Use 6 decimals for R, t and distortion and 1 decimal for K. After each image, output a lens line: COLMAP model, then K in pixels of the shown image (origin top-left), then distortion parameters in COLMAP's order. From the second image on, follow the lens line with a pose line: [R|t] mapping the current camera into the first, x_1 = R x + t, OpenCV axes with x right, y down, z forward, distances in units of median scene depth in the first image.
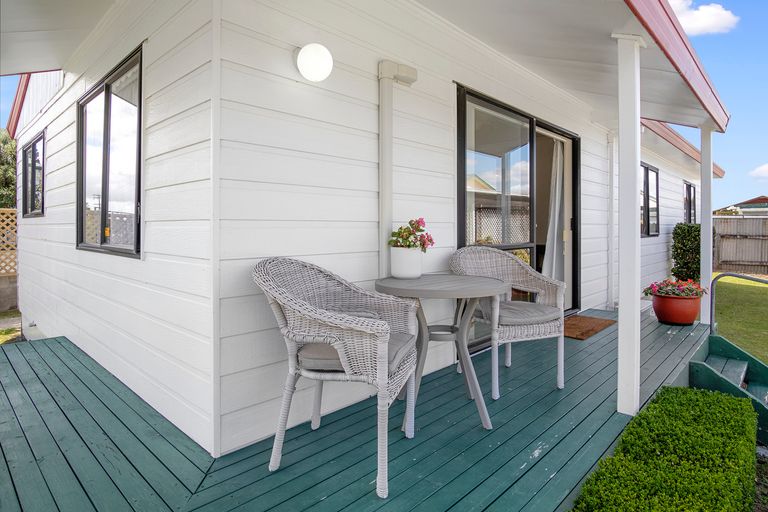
lens RADIAL K [[434.6, 0, 382.5], [0, 434.6, 226.4], [0, 0, 1]] dist [-0.001015, -0.000096]
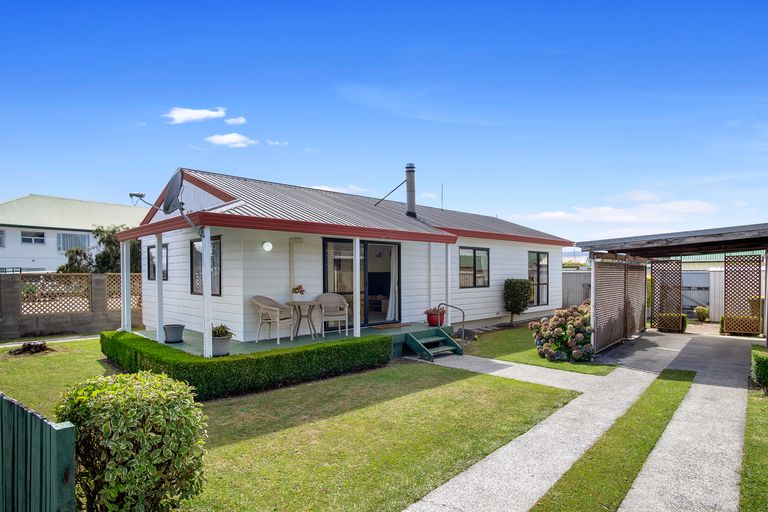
lens RADIAL K [[447.3, 0, 382.7], [0, 447.3, 284.1], [0, 0, 1]] dist [-0.026265, -0.000725]
pose [[0.999393, -0.001581, -0.034800, 0.843288], [0.002457, 0.999681, 0.025151, -0.110215], [0.034749, -0.025222, 0.999078, -2.476968]]
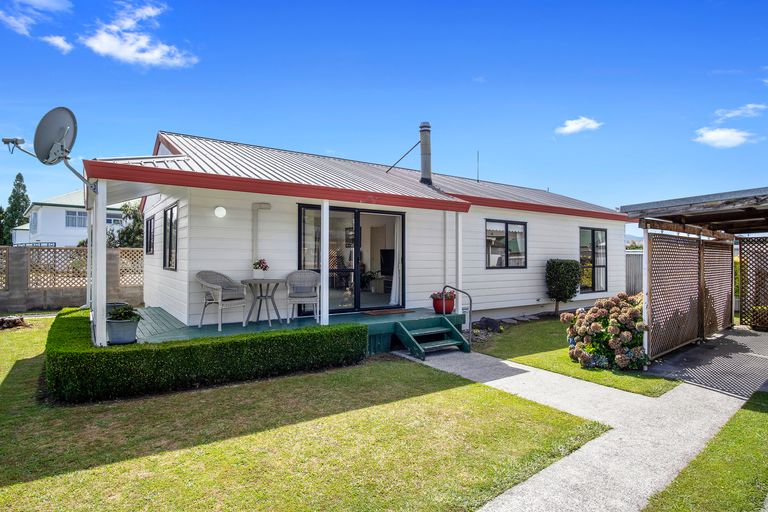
lens RADIAL K [[434.7, 0, 383.9], [0, 434.7, 250.9], [0, 0, 1]] dist [-0.022956, -0.001167]
pose [[0.980525, 0.006377, -0.196290, 1.399013], [-0.009066, 0.999877, -0.012802, -0.042245], [0.196184, 0.014332, 0.980462, -1.612644]]
